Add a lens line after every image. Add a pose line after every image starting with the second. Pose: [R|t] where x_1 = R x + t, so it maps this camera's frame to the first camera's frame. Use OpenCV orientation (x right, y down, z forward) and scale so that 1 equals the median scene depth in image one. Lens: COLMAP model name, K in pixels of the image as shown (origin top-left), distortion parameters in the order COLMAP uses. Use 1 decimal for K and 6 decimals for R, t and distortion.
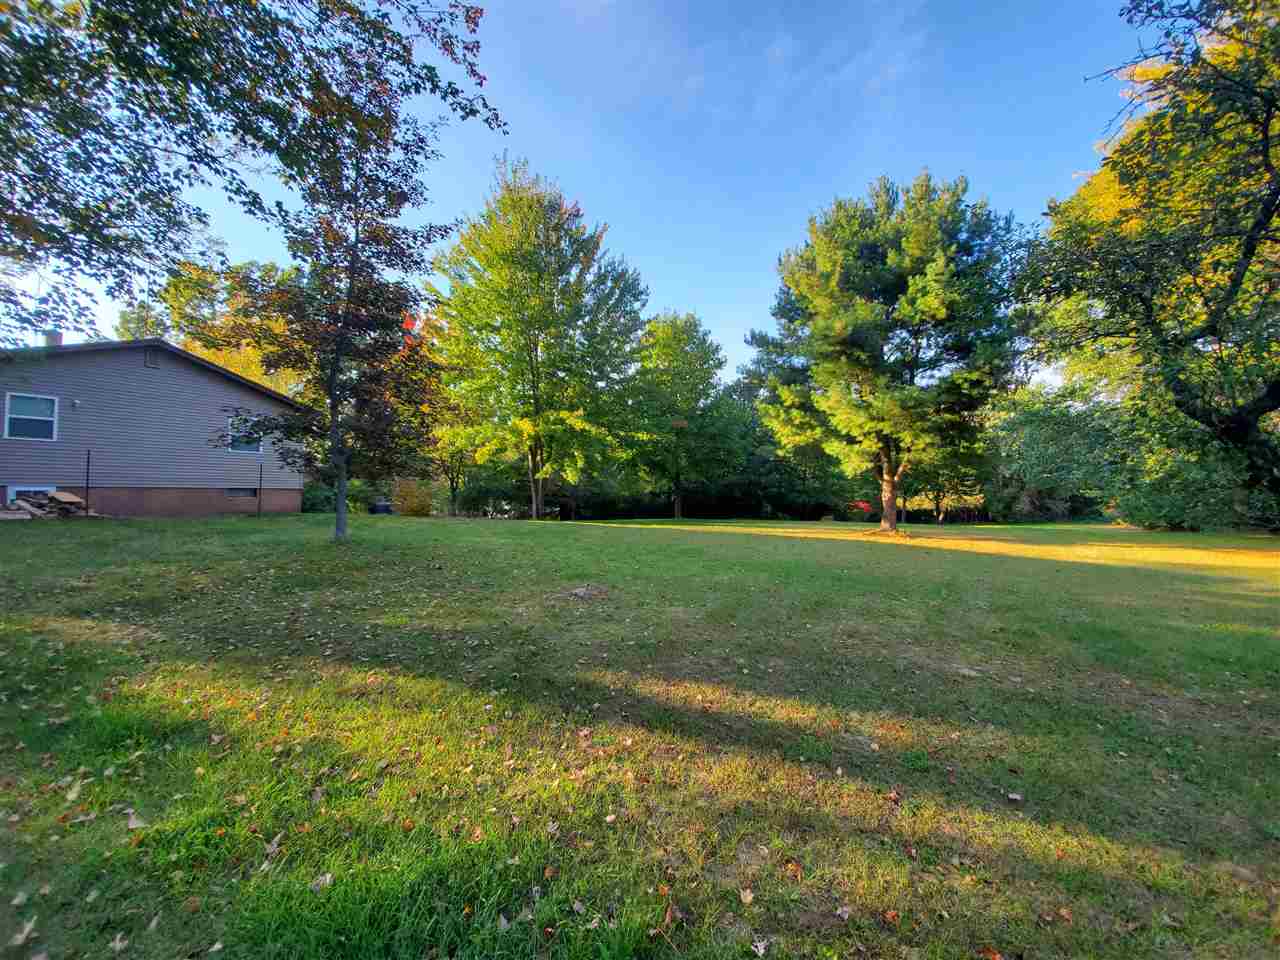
lens RADIAL K [[513.3, 0, 641.7], [0, 513.3, 476.6], [0, 0, 1]] dist [0.000164, 0.000003]
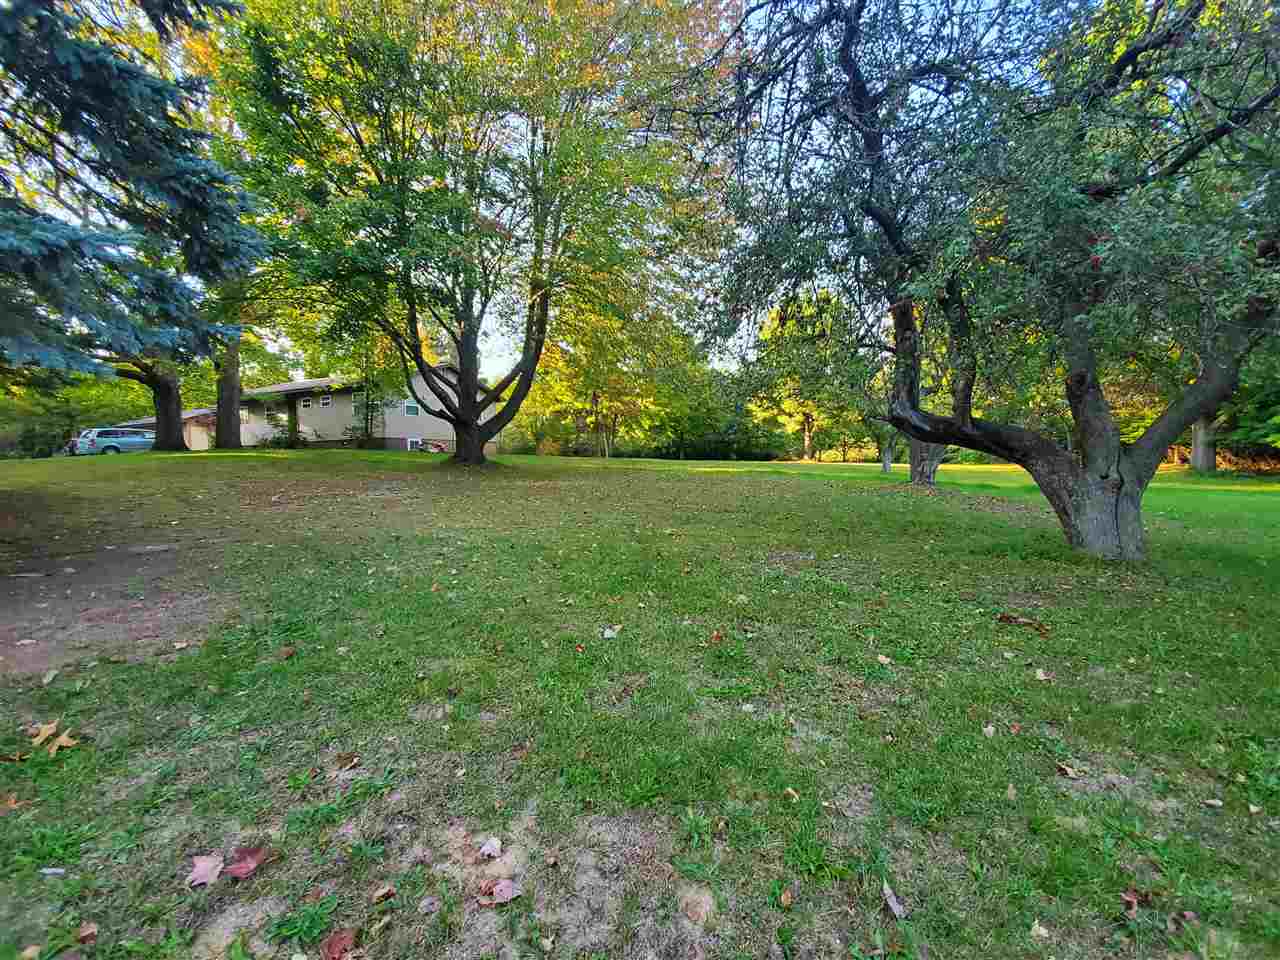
lens RADIAL K [[513.3, 0, 638.5], [0, 513.3, 480.4], [0, 0, 1]] dist [0.000164, 0.000003]
pose [[0.993040, -0.013832, 0.116966, -0.413366], [0.004472, 0.996792, 0.079916, 0.020964], [-0.117696, -0.078837, 0.989915, -0.921915]]
